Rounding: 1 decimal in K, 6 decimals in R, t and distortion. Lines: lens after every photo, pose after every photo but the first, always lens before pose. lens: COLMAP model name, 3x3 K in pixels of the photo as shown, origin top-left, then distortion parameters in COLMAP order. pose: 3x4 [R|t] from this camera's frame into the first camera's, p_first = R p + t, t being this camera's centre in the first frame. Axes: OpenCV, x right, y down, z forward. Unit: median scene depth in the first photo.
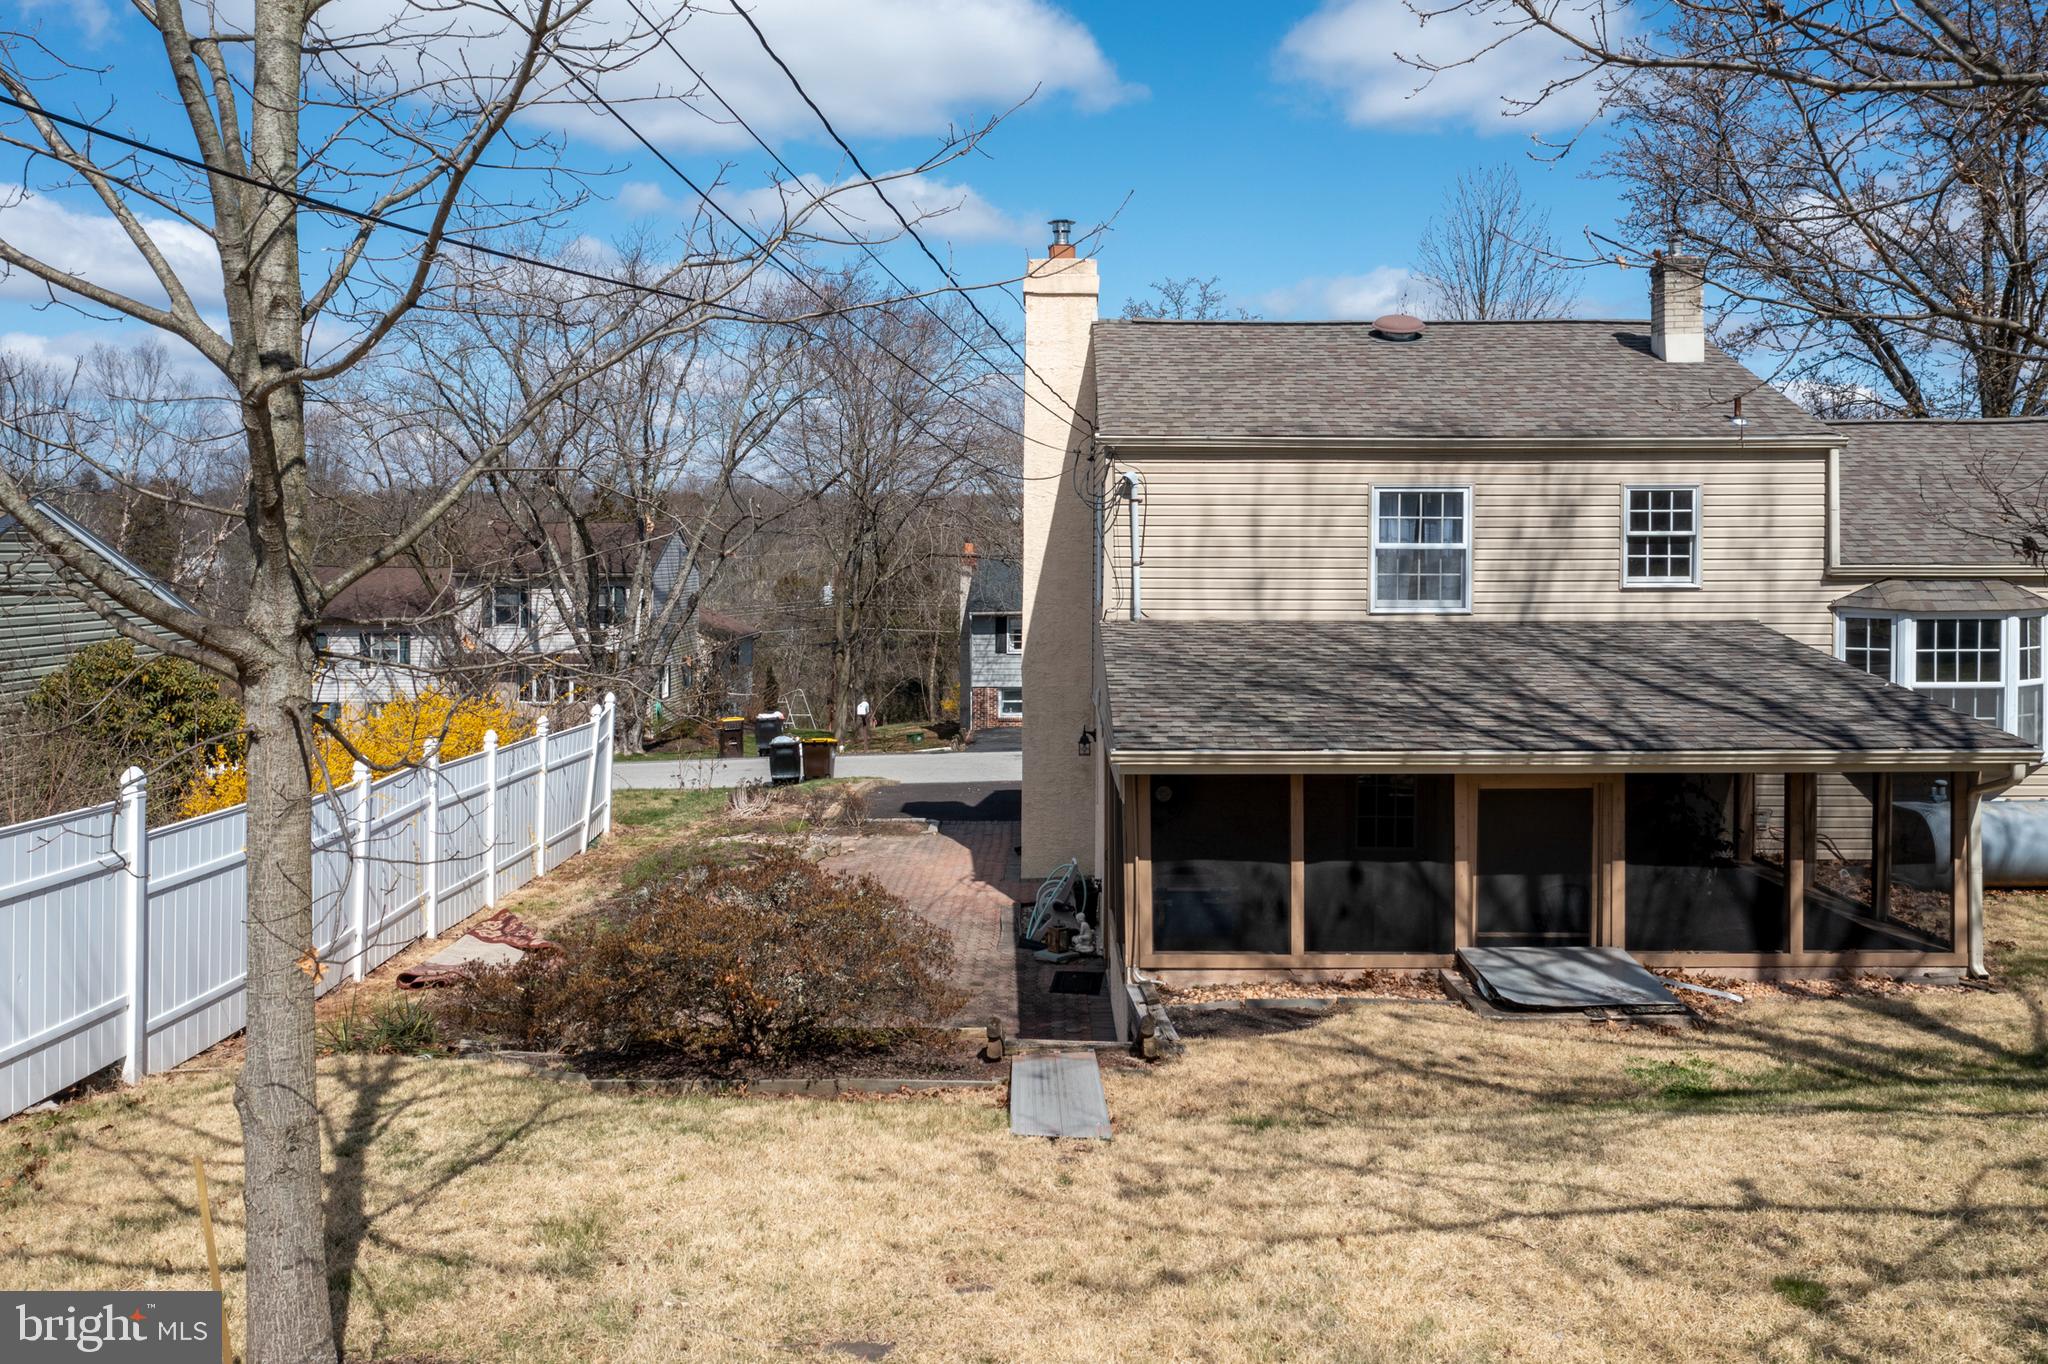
lens RADIAL K [[1657.7, 0, 1024.0], [0, 1657.7, 682.0], [0, 0, 1]] dist [-0.103083, 0.114951]
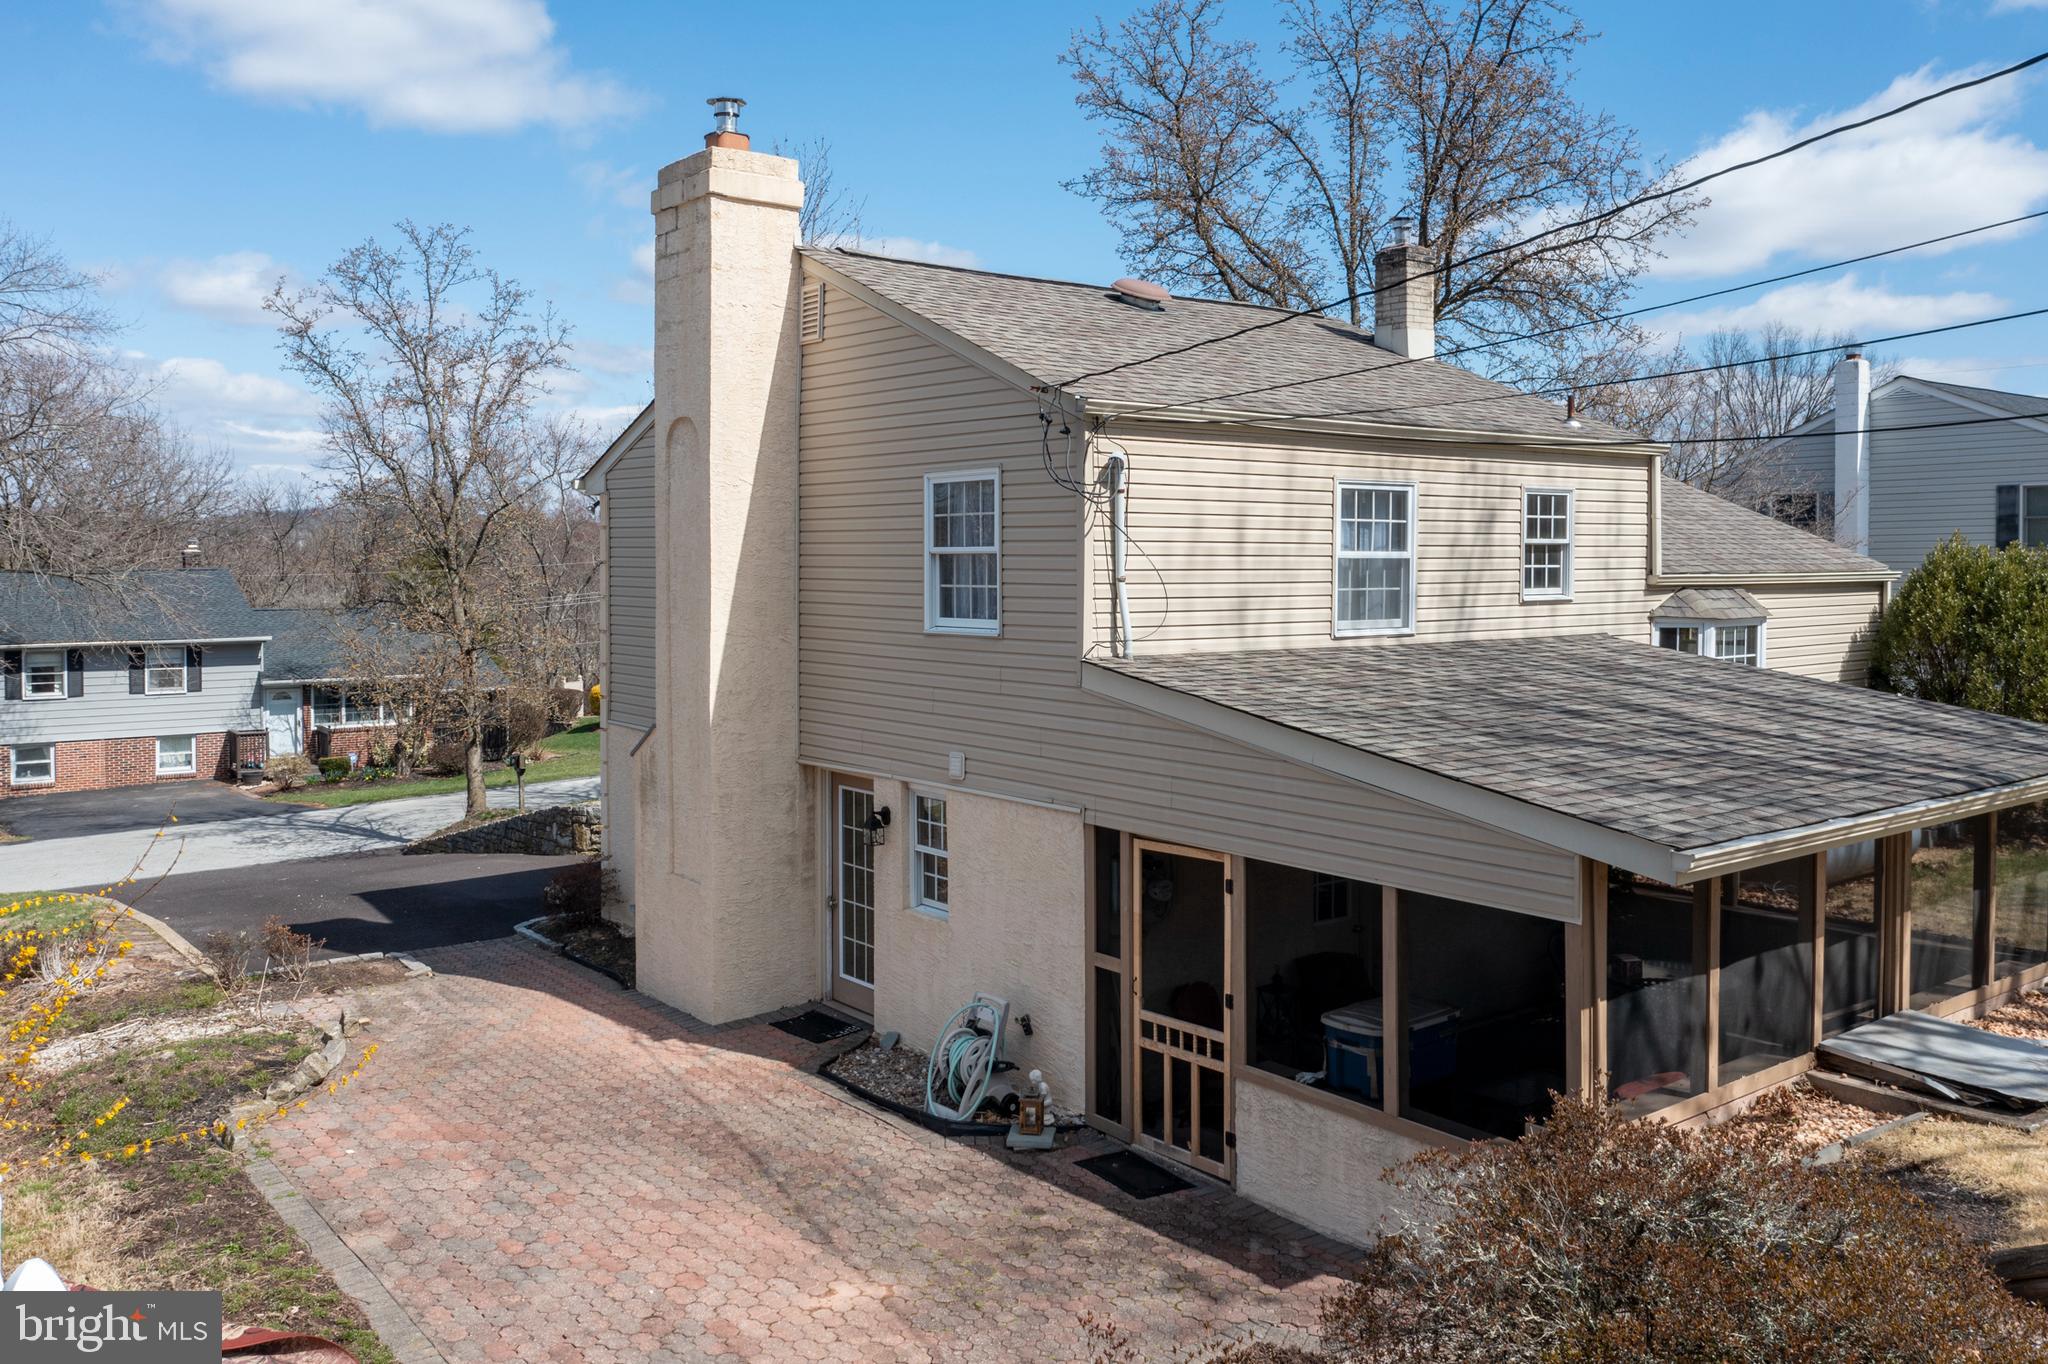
lens RADIAL K [[1657.7, 0, 1024.0], [0, 1657.7, 682.0], [0, 0, 1]] dist [-0.103083, 0.114951]
pose [[0.774273, -0.046378, 0.631150, -0.423321], [0.050221, 0.998669, 0.011775, -0.037406], [-0.630856, 0.022580, 0.775571, 0.470052]]
